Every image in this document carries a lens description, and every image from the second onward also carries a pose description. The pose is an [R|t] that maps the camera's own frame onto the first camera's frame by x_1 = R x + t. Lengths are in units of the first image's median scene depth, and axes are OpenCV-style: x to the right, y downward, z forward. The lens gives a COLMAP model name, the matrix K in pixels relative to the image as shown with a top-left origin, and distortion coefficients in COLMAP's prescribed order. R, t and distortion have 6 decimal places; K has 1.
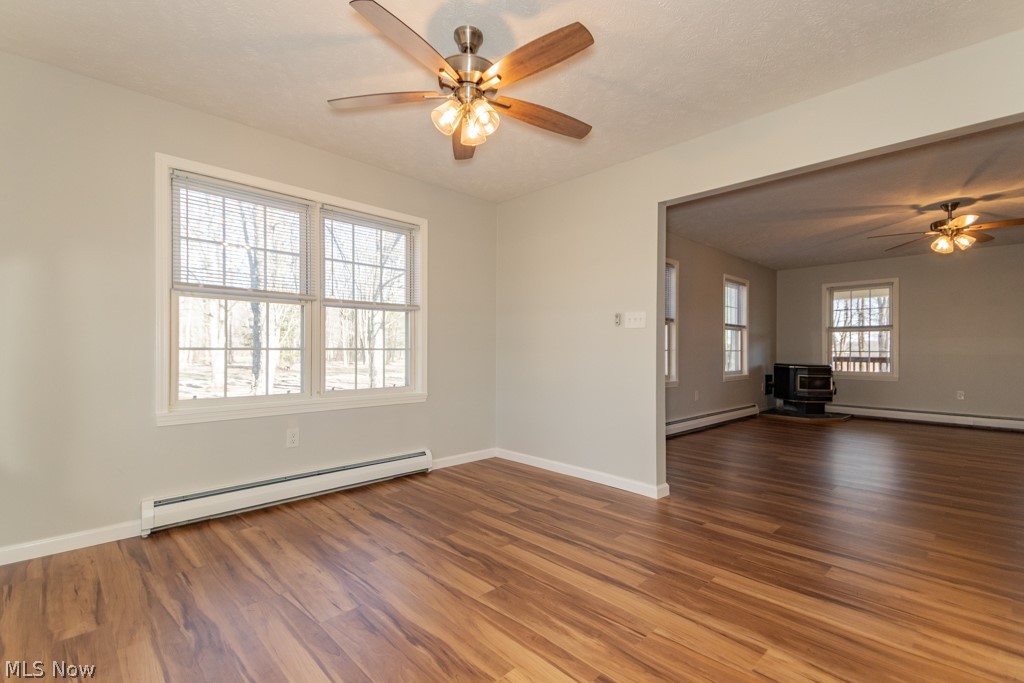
lens RADIAL K [[479.4, 0, 507.5], [0, 479.4, 350.2], [0, 0, 1]] dist [0.081348, -0.033911]
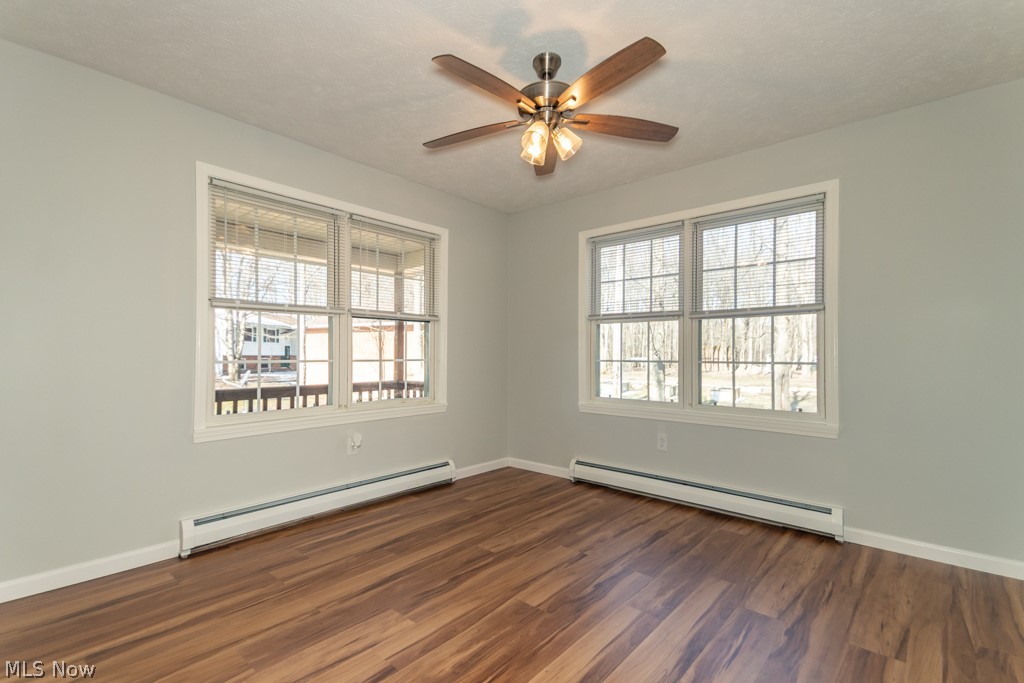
lens RADIAL K [[479.4, 0, 507.5], [0, 479.4, 350.2], [0, 0, 1]] dist [0.081348, -0.033911]
pose [[0.057696, -0.013297, -0.998246, 0.710535], [-0.008589, 0.999868, -0.013815, -0.011307], [0.998297, 0.009371, 0.057574, 0.651180]]
